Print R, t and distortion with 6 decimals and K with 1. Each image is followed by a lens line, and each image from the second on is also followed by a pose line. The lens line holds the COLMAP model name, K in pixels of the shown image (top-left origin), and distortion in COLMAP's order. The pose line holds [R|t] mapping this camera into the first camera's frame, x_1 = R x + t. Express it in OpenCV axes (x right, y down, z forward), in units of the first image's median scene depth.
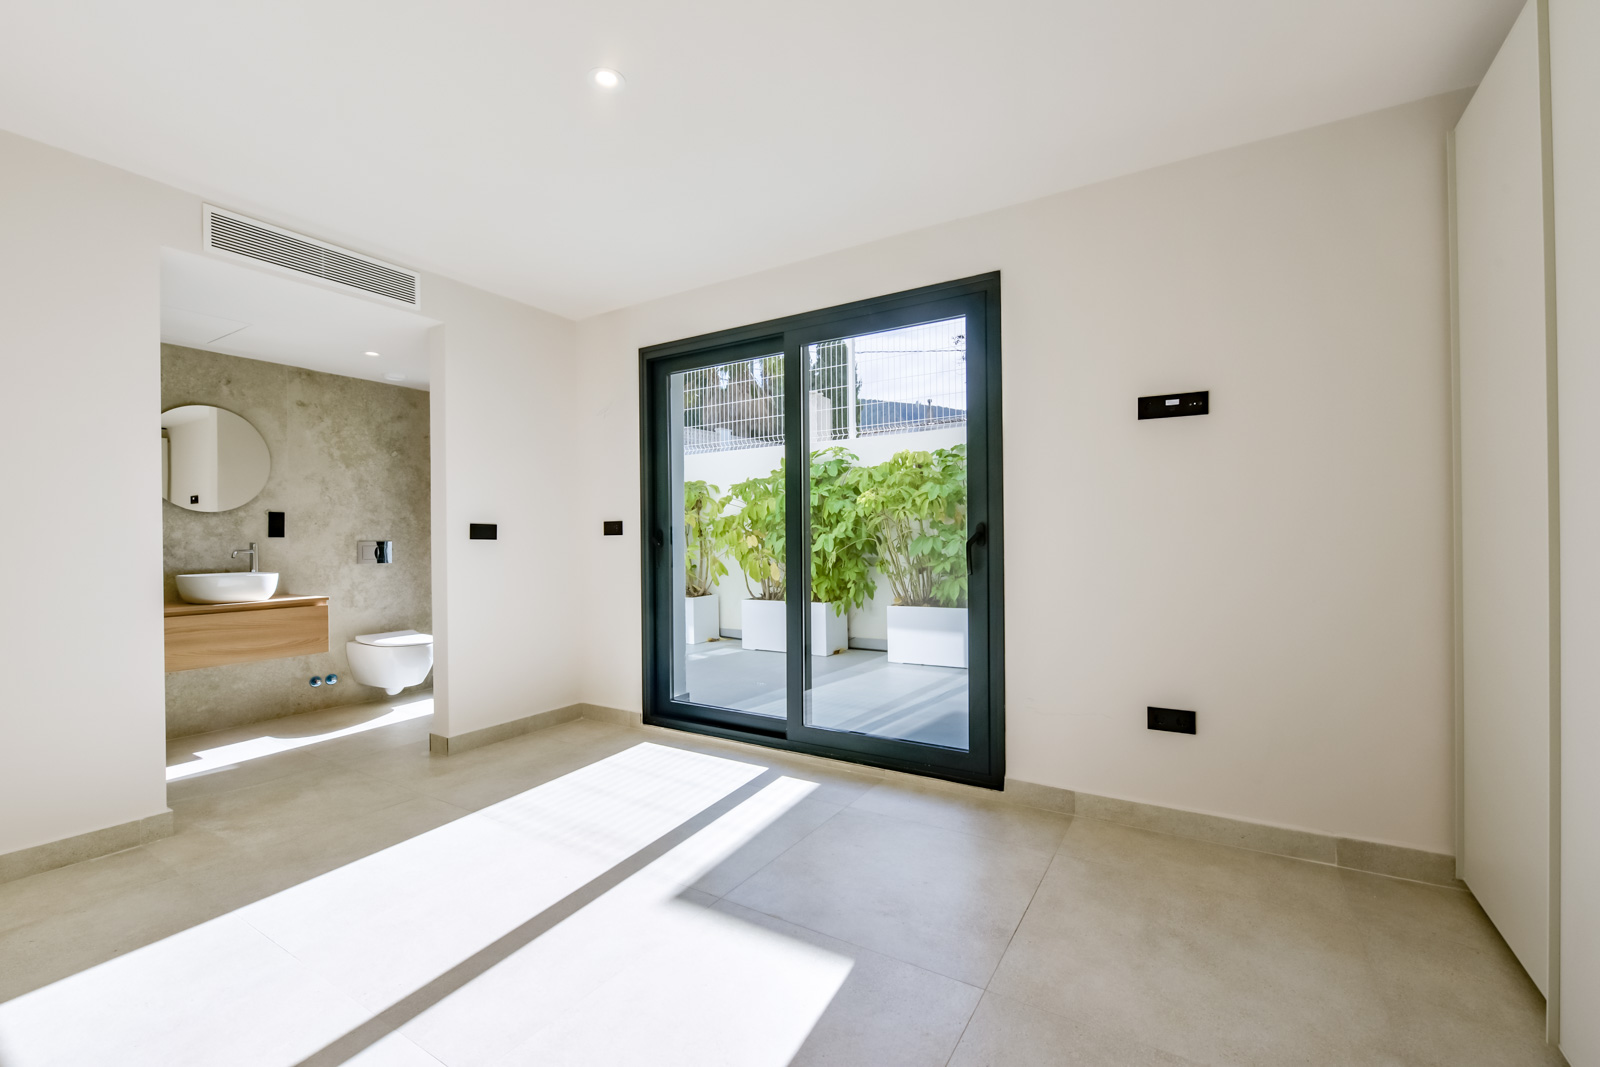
lens RADIAL K [[671.6, 0, 805.5], [0, 671.6, 541.8], [0, 0, 1]] dist [-0.006621, -0.001502]
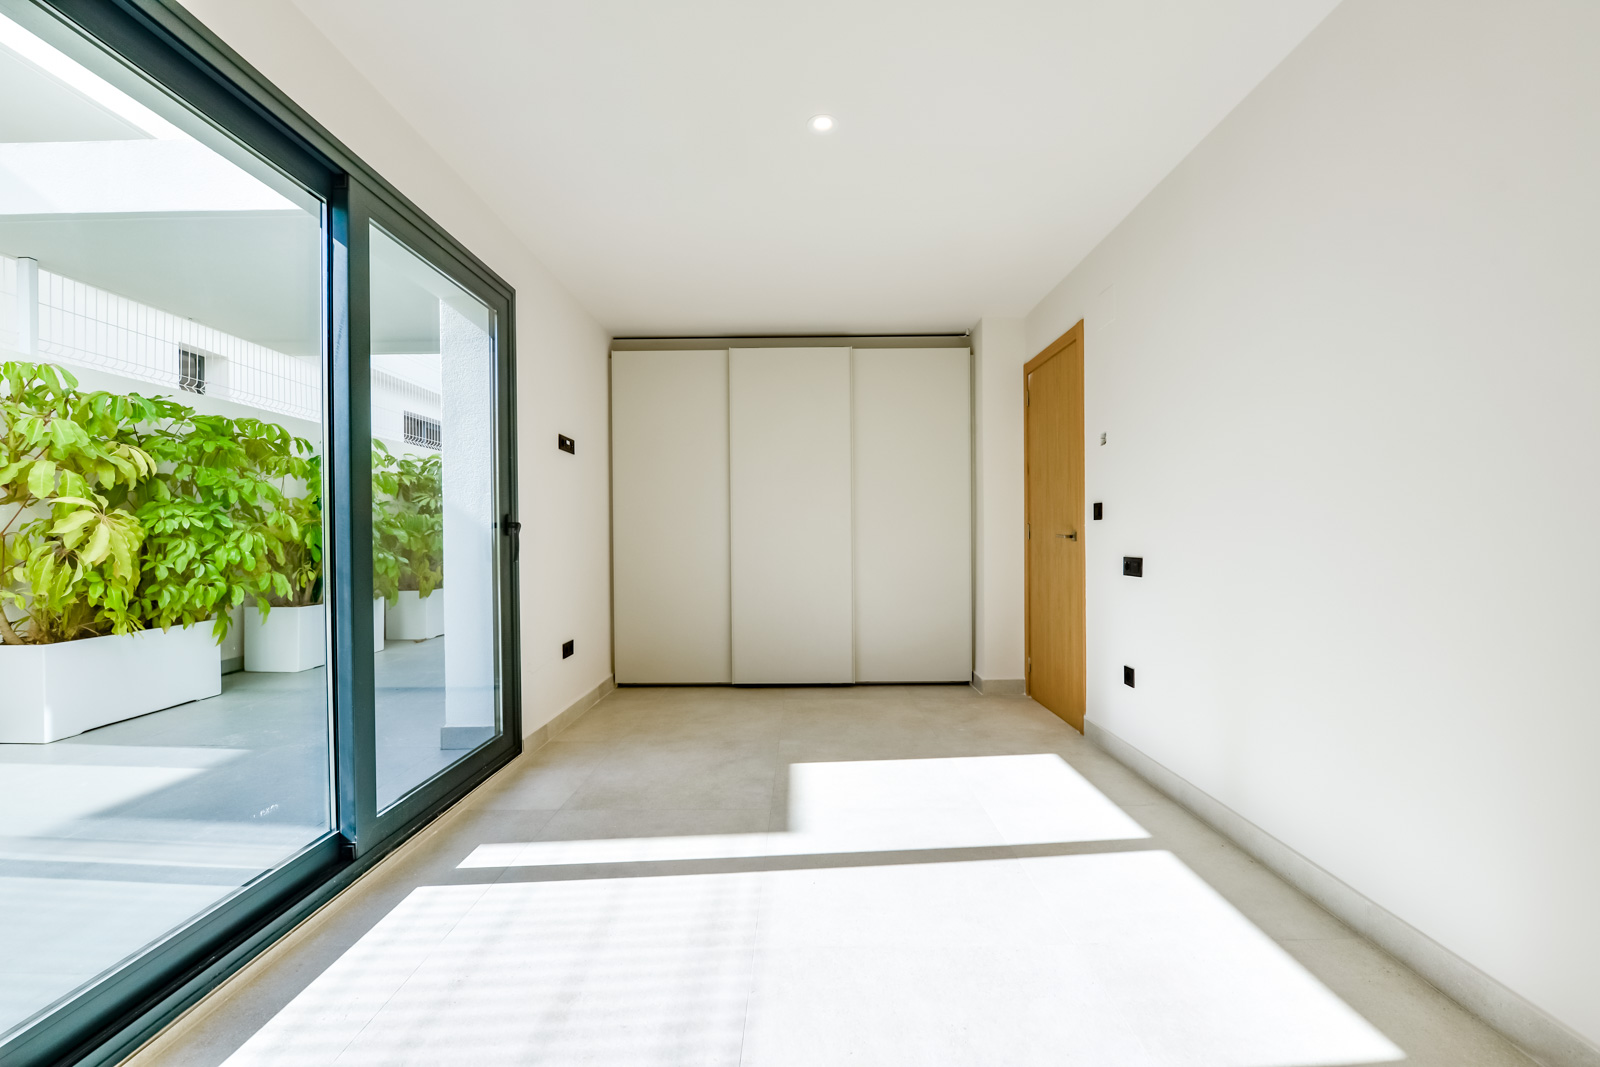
lens RADIAL K [[637.7, 0, 809.5], [0, 637.7, 531.0], [0, 0, 1]] dist [-0.008120, -0.000186]
pose [[-0.531552, 0.017852, 0.846838, -0.655823], [0.015941, 0.999812, -0.011071, 0.014825], [-0.846876, 0.007615, -0.531736, 0.872025]]
